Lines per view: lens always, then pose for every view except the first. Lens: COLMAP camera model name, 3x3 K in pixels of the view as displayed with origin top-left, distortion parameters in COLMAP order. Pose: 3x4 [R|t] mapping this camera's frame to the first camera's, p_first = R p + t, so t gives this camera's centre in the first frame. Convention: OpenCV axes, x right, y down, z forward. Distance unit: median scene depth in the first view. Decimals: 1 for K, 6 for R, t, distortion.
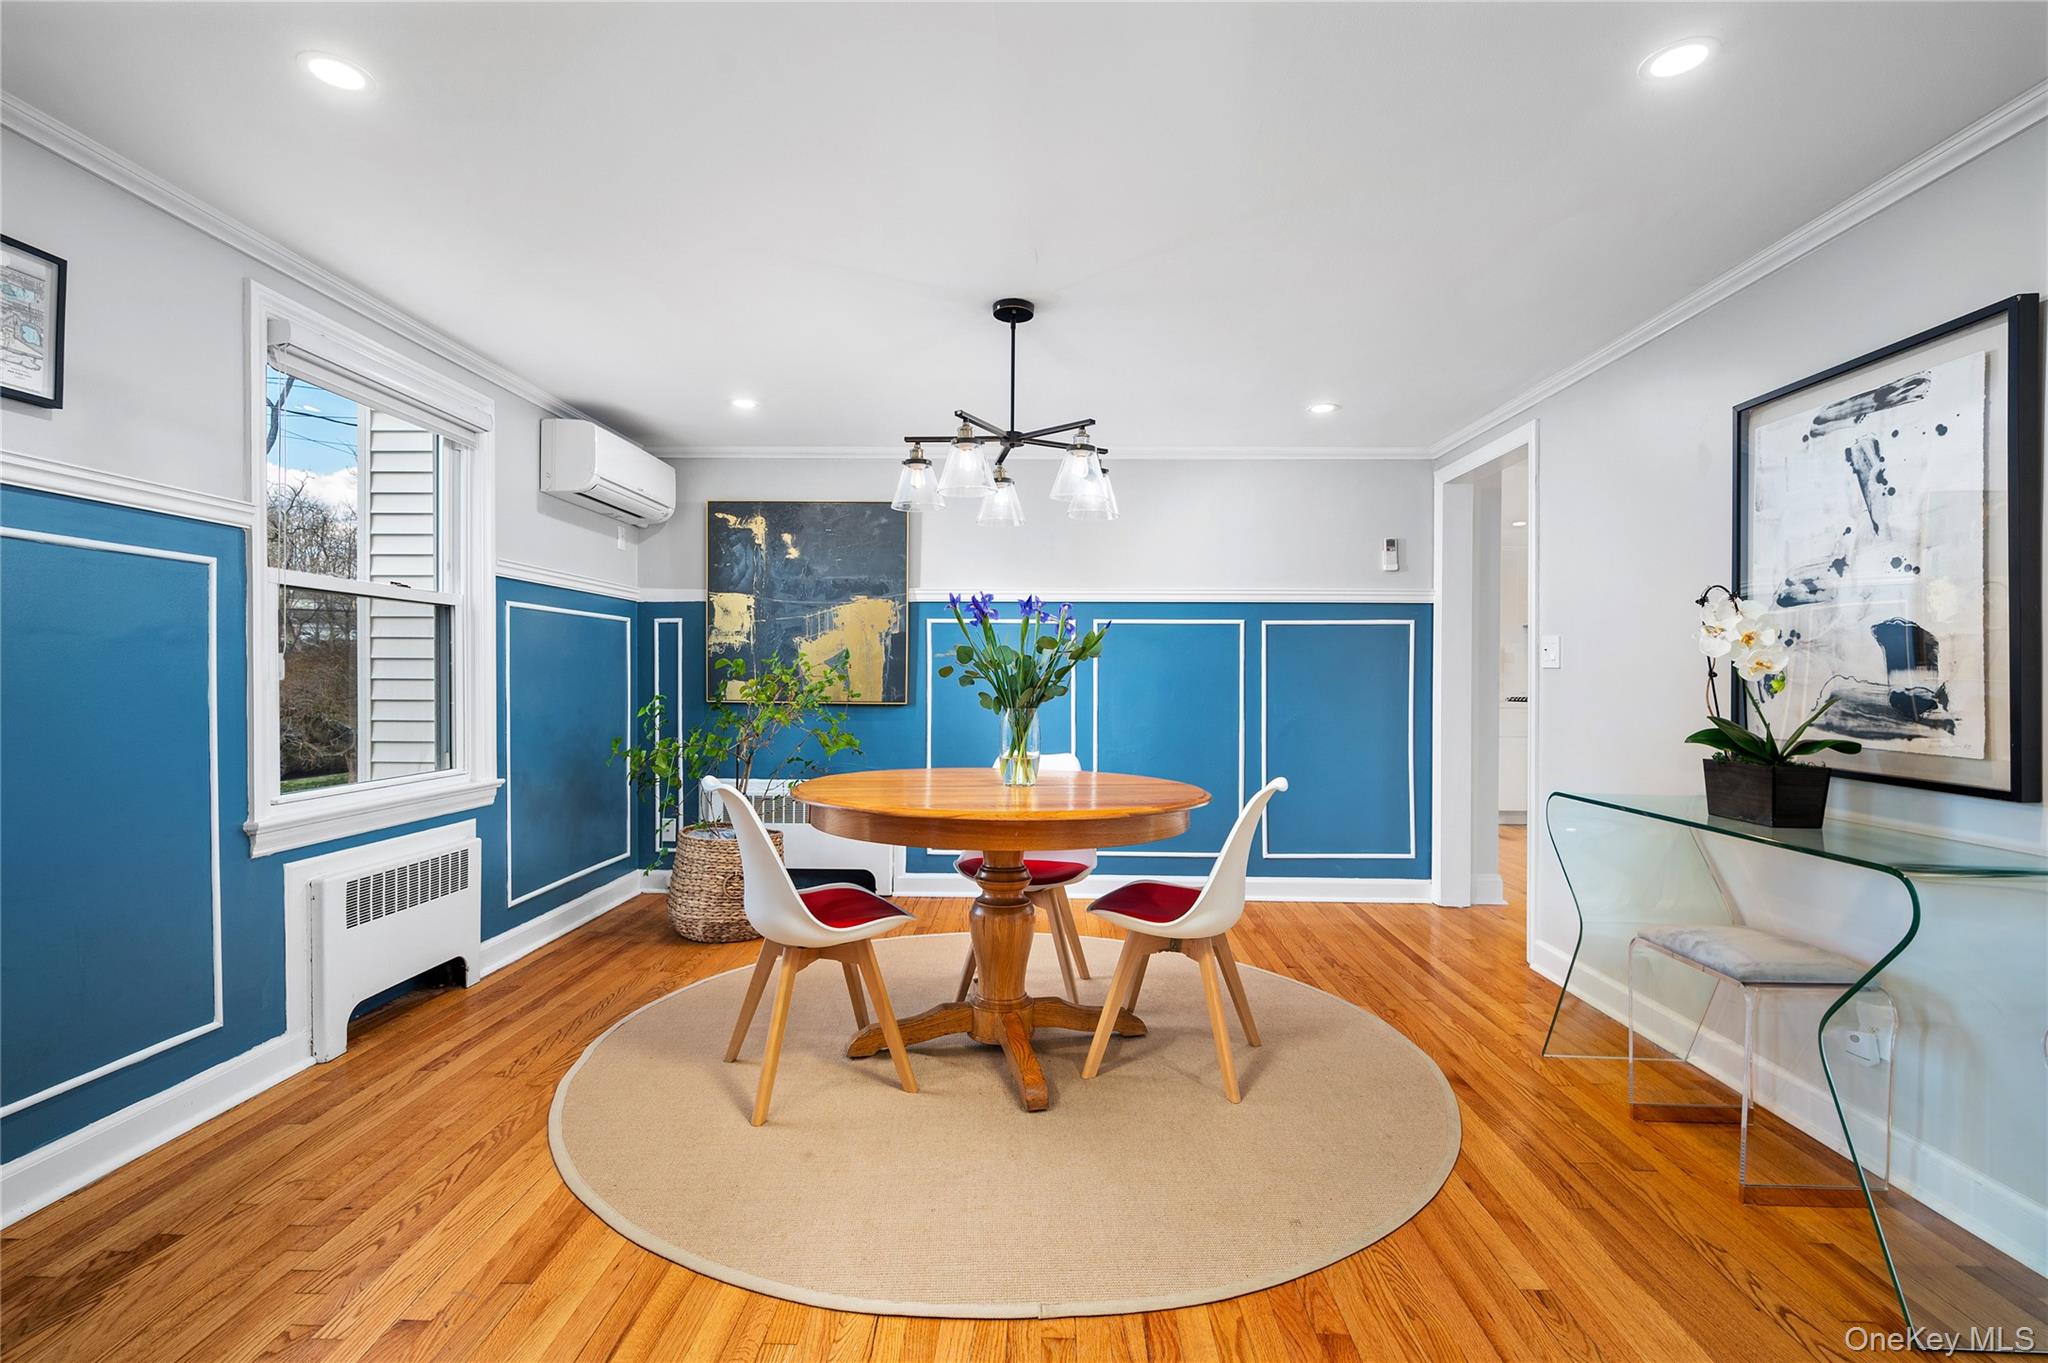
lens RADIAL K [[927.4, 0, 1024.0], [0, 927.4, 681.5], [0, 0, 1]] dist [-0.001540, -0.000262]
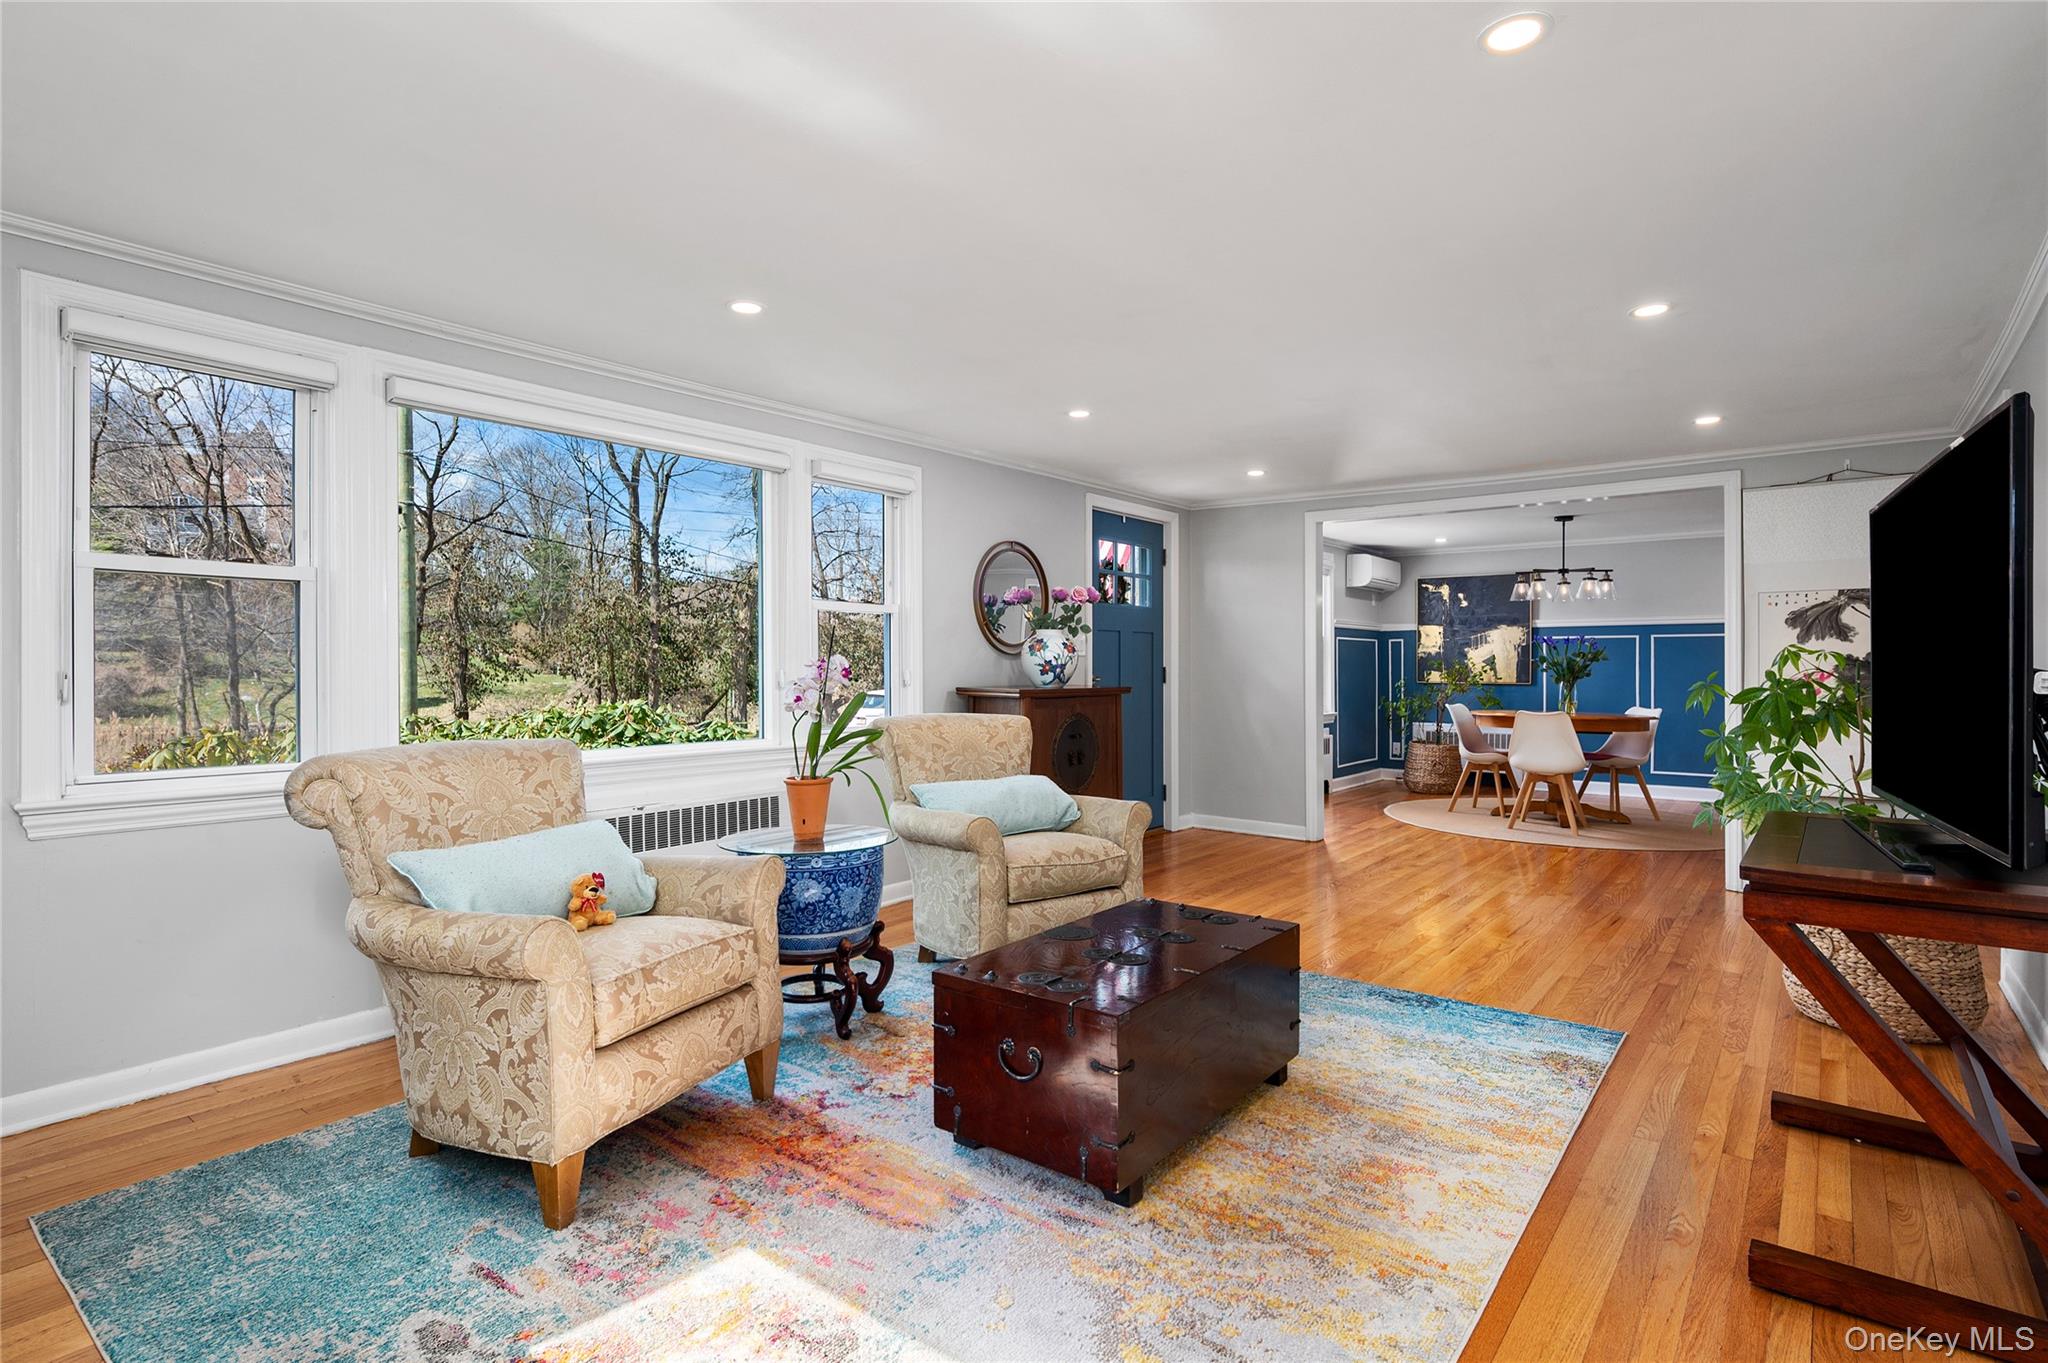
lens RADIAL K [[1029.1, 0, 1024.9], [0, 1029.1, 663.9], [0, 0, 1]] dist [0.000253, 0.000088]
pose [[0.805206, -0.006301, -0.592962, 0.325985], [0.000088, 0.999945, -0.010505, 0.007074], [0.592995, 0.008407, 0.805162, -1.457157]]
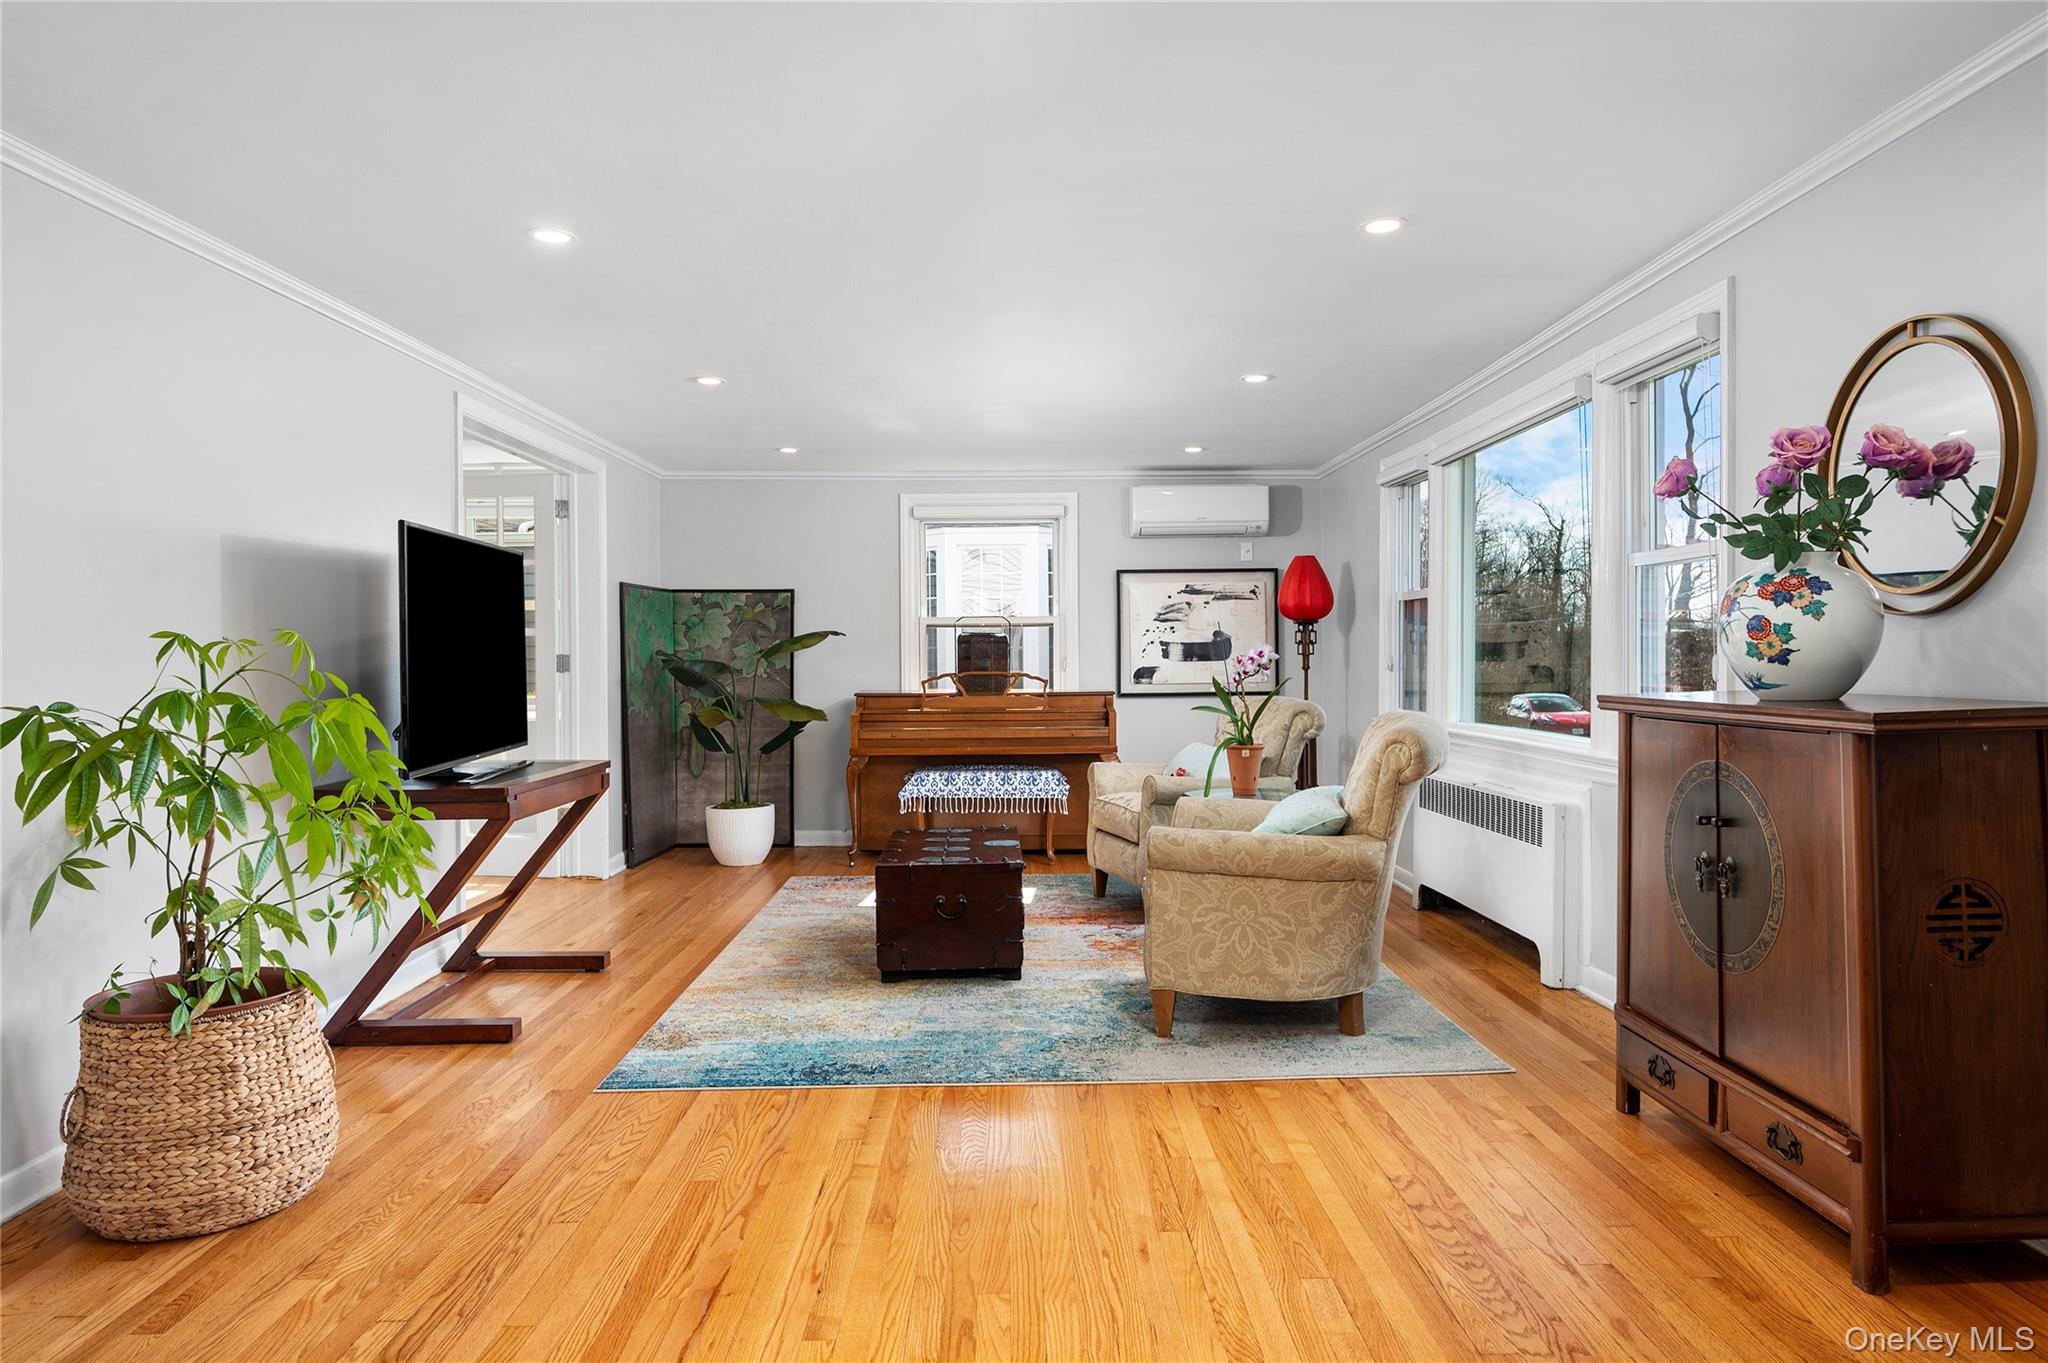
lens RADIAL K [[1288.3, 0, 1020.9], [0, 1288.3, 680.7], [0, 0, 1]] dist [0.000639, 0.001823]
pose [[-0.999281, 0.007622, -0.037129, -0.039700], [0.006795, 0.999727, 0.022373, -0.004486], [0.037290, 0.022104, -0.999060, 0.389549]]
